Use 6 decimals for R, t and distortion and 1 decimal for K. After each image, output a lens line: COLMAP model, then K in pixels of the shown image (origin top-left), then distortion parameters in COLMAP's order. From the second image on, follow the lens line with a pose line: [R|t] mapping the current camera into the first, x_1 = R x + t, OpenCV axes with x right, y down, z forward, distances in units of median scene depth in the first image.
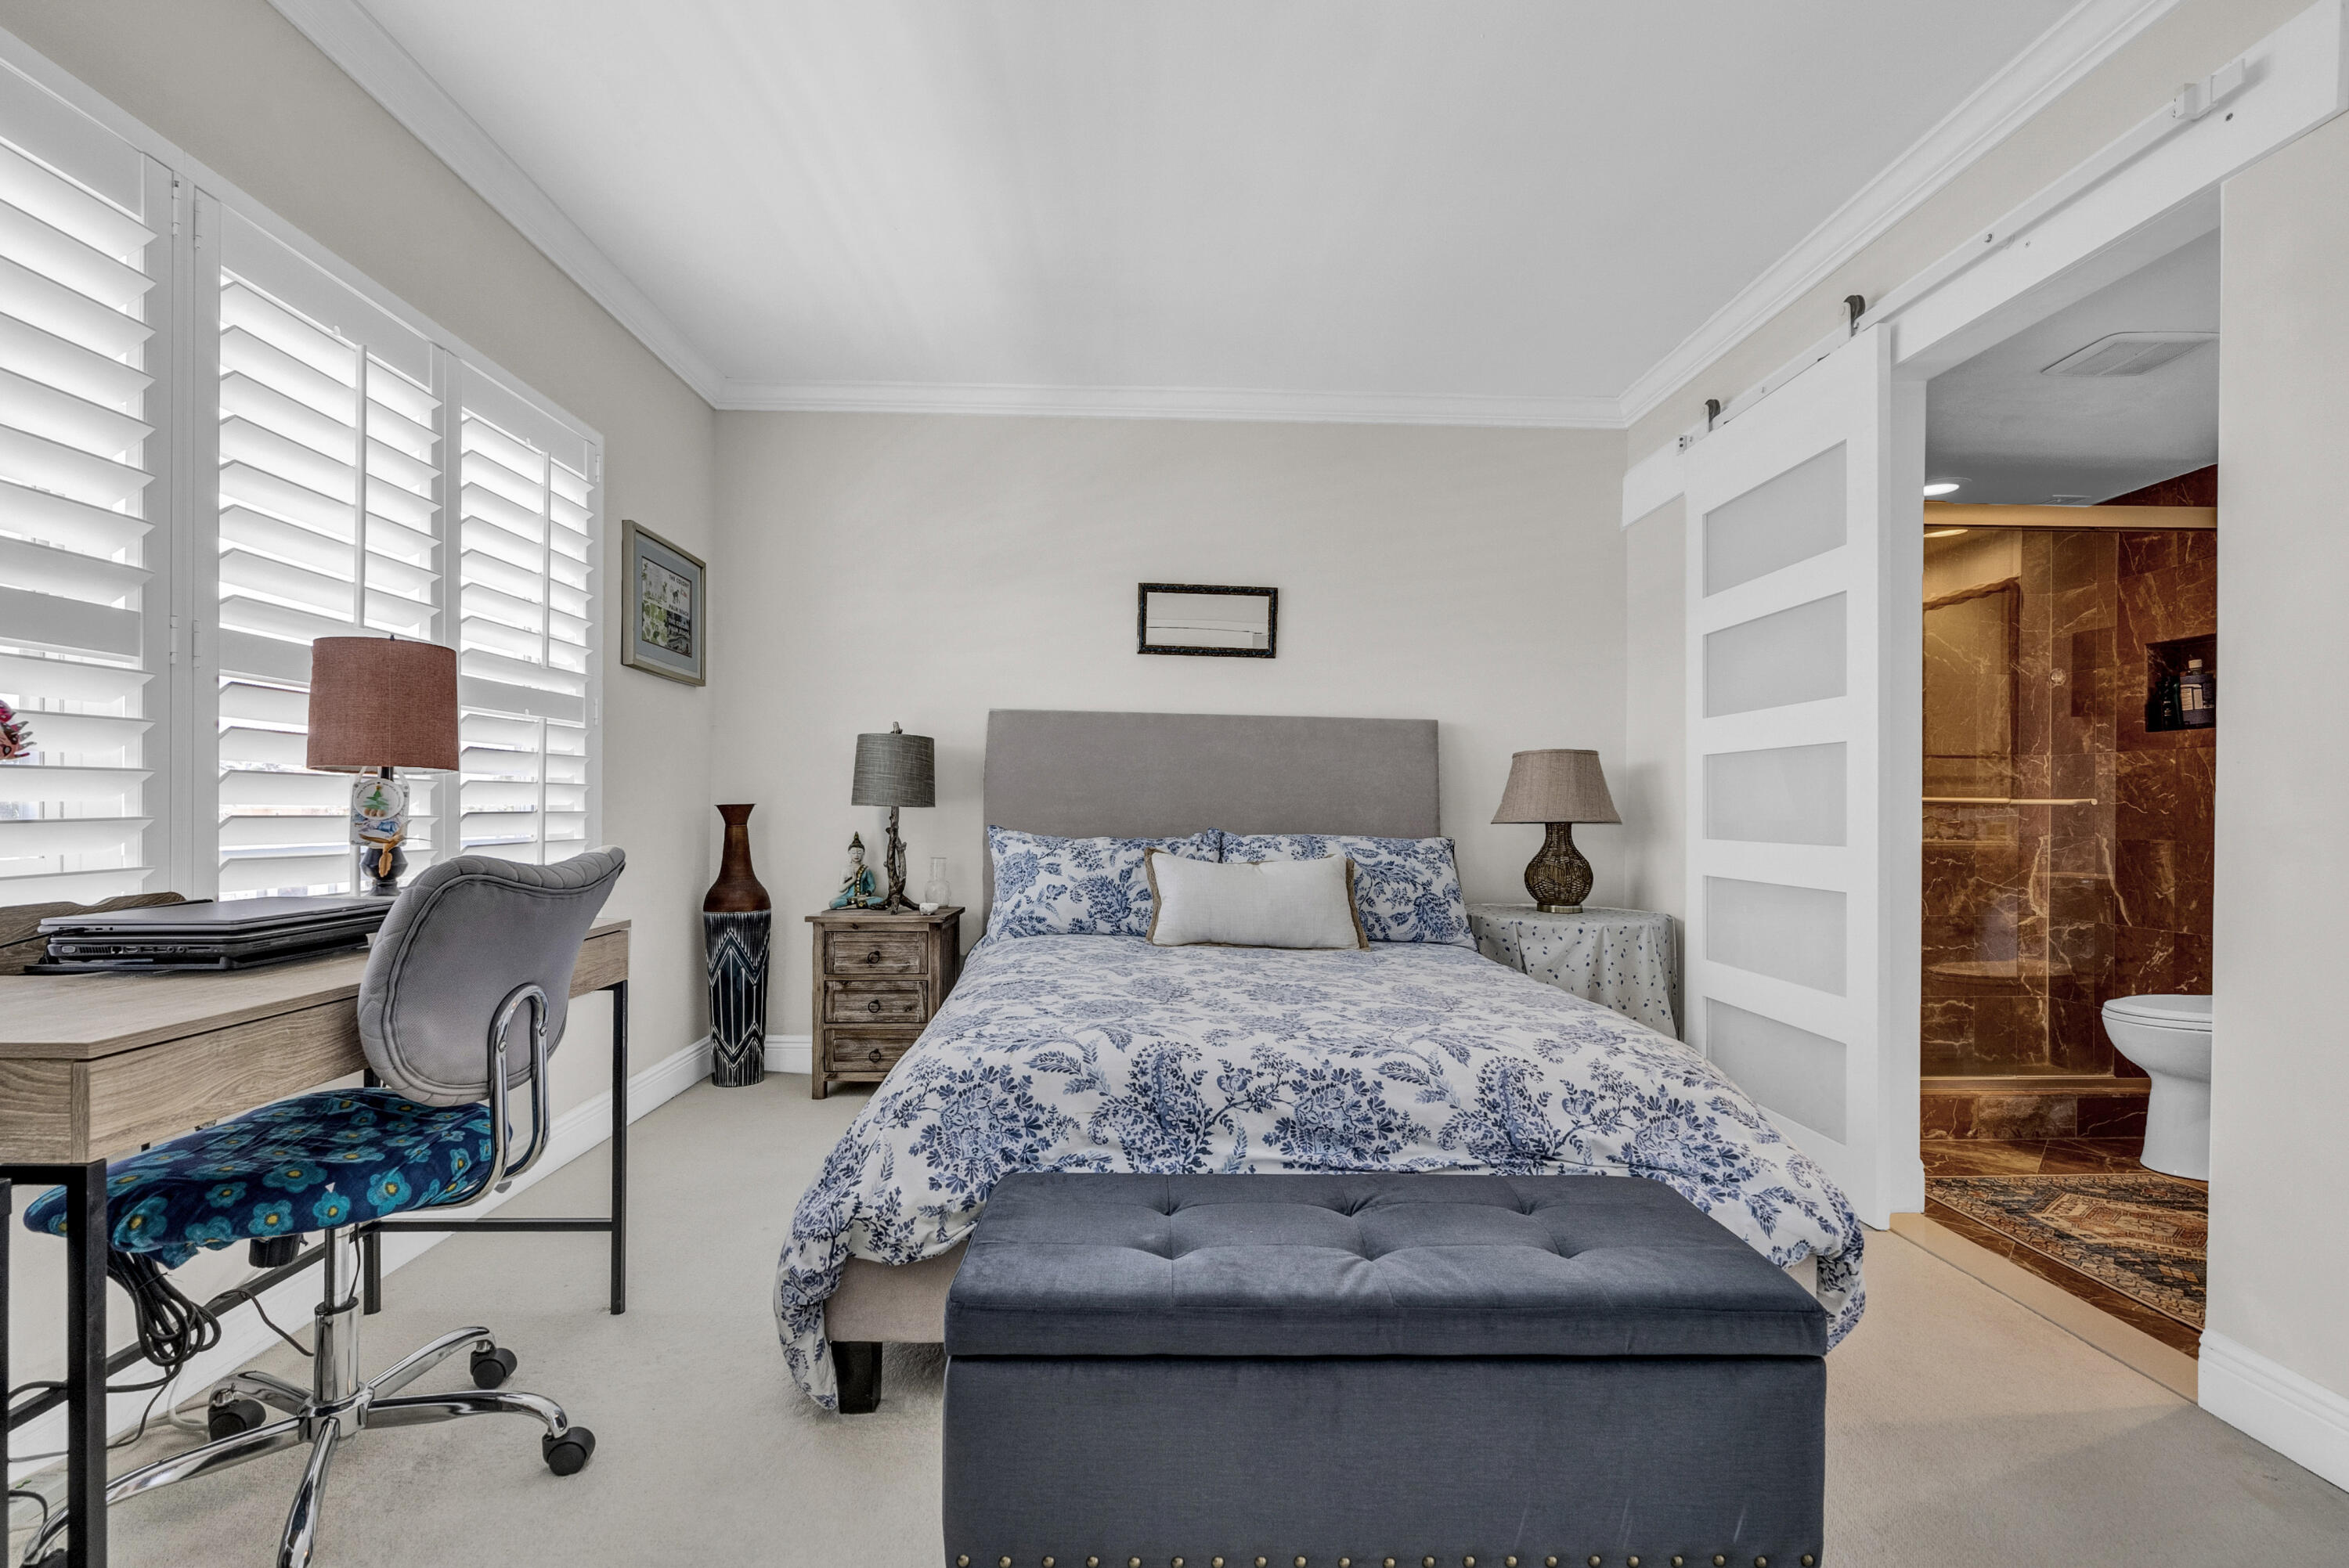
lens RADIAL K [[1067.8, 0, 1175.3], [0, 1067.8, 811.0], [0, 0, 1]] dist [-0.009665, 0.002355]
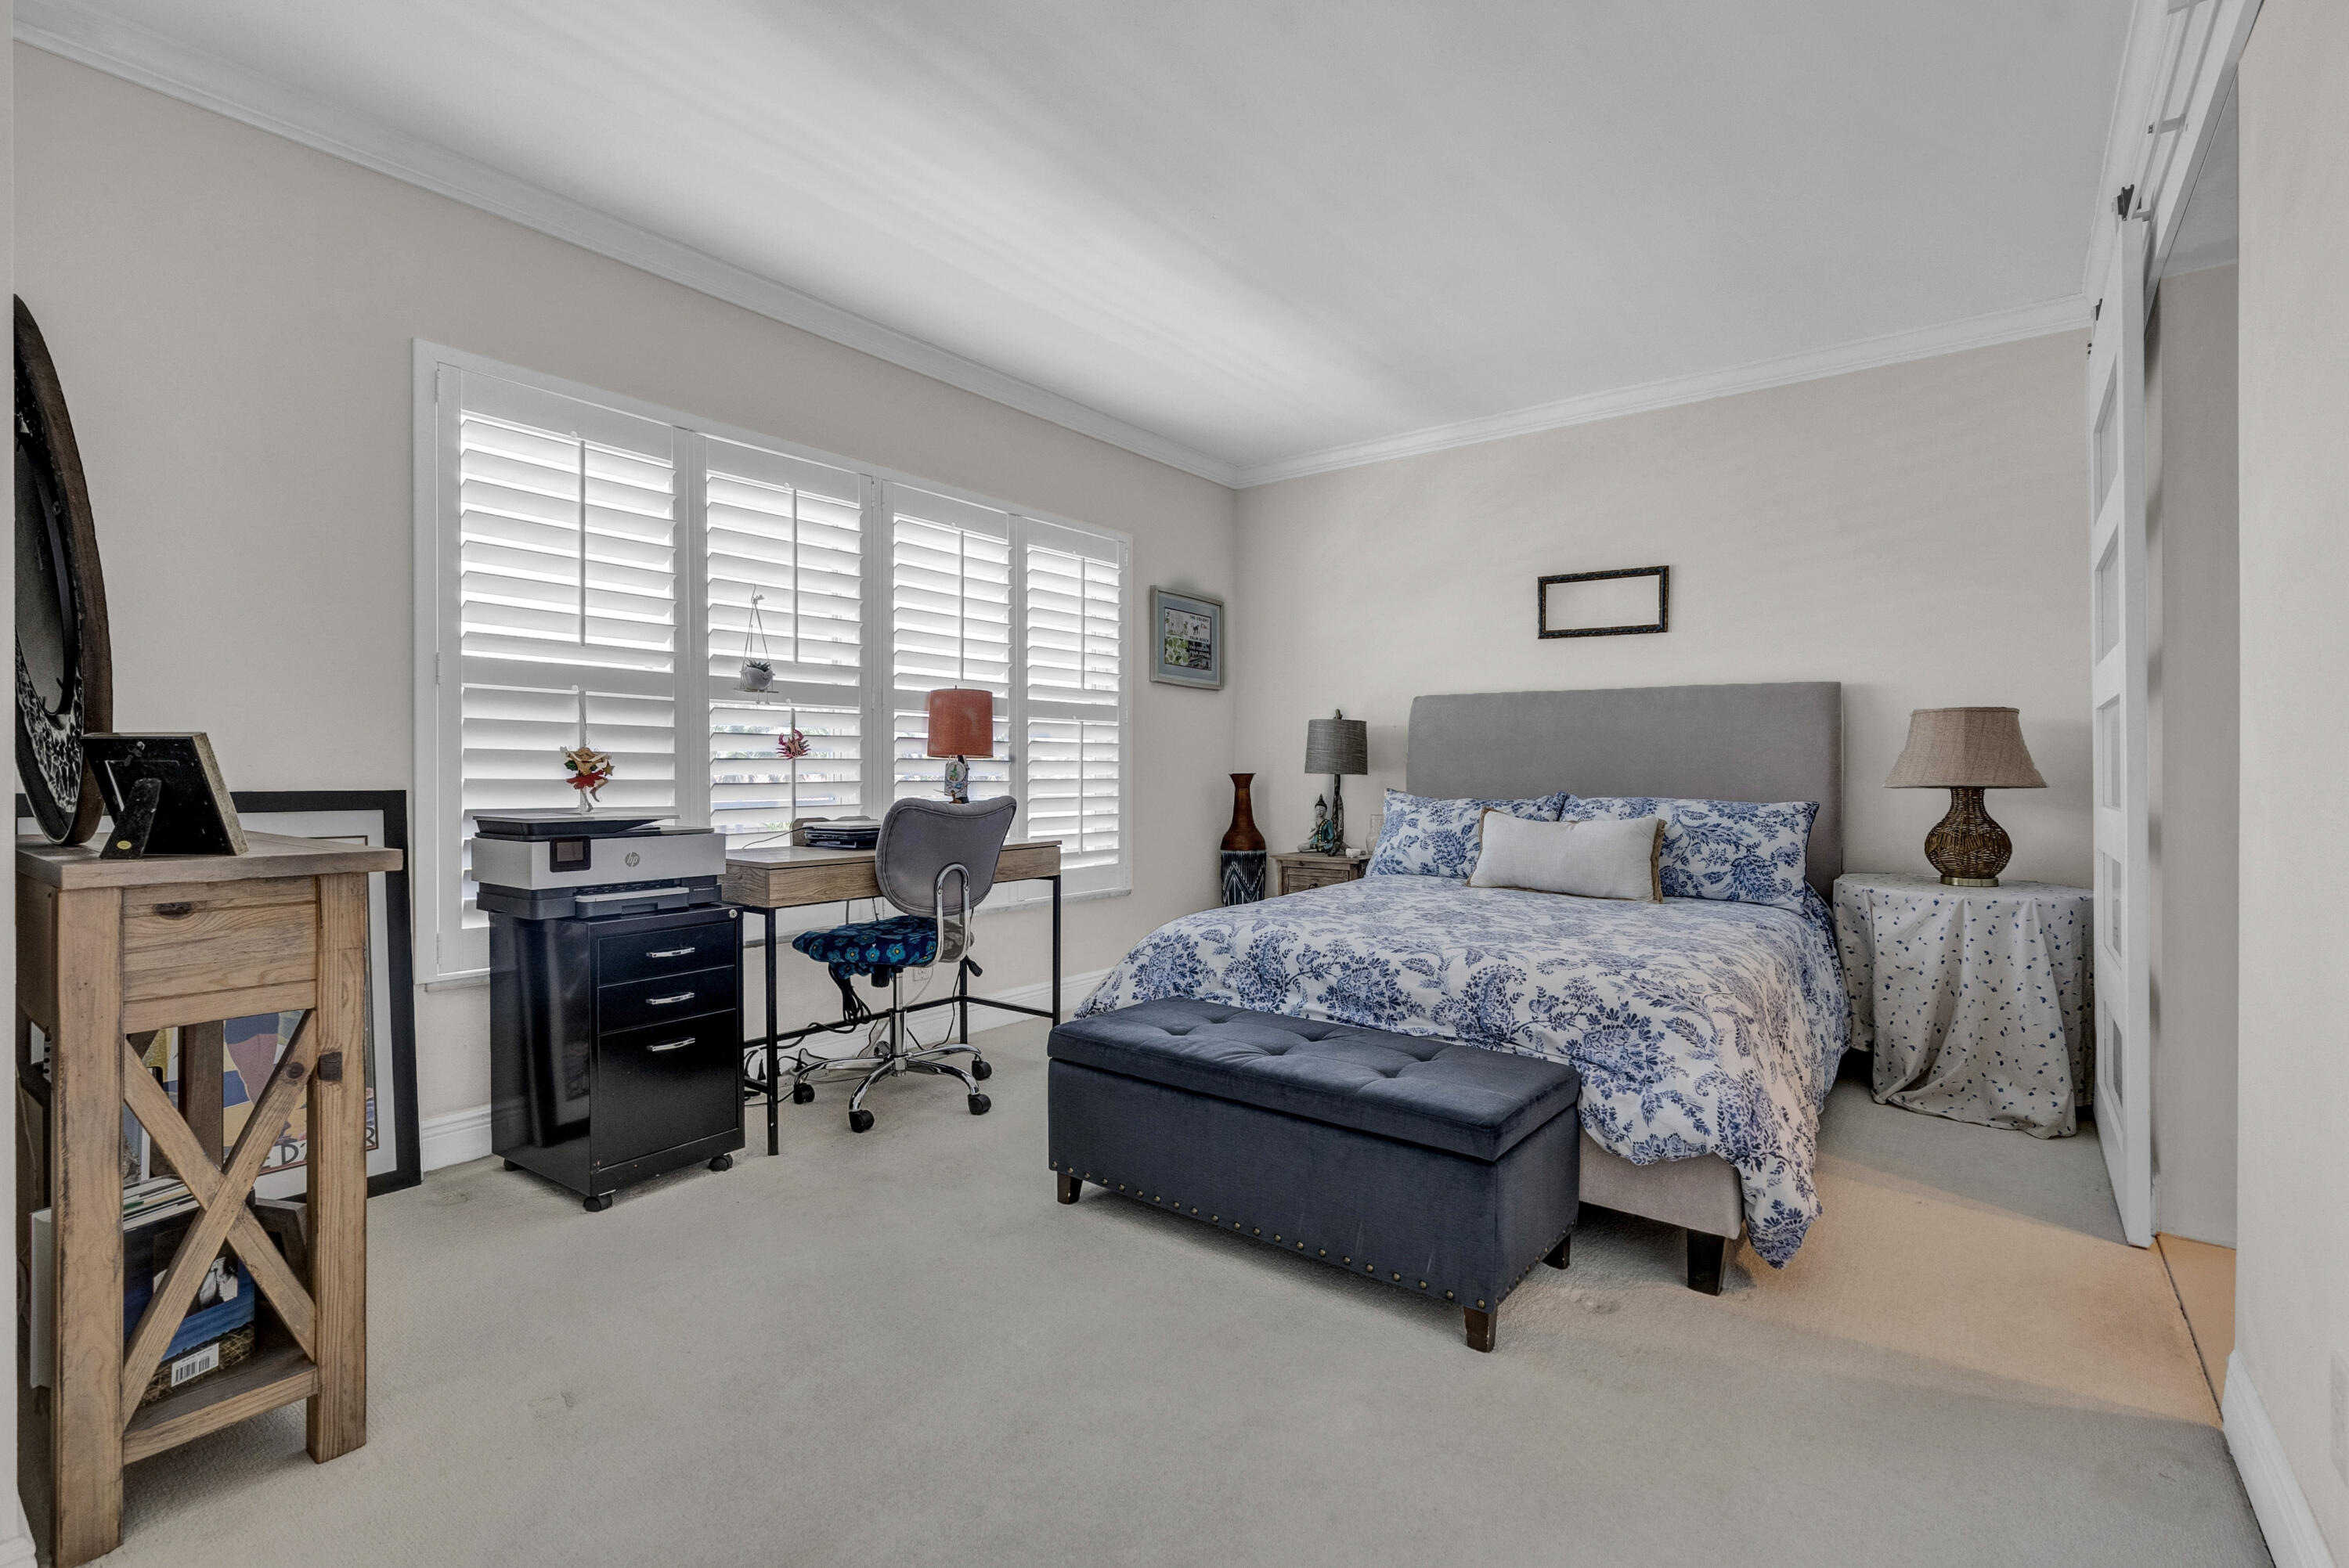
lens RADIAL K [[1067.8, 0, 1202.7], [0, 1067.8, 763.6], [0, 0, 1]] dist [-0.009665, 0.002355]
pose [[0.781432, -0.012878, -0.623857, 0.581615], [0.003133, 0.999855, -0.016715, 0.005621], [0.623982, 0.011107, 0.781359, -0.165809]]
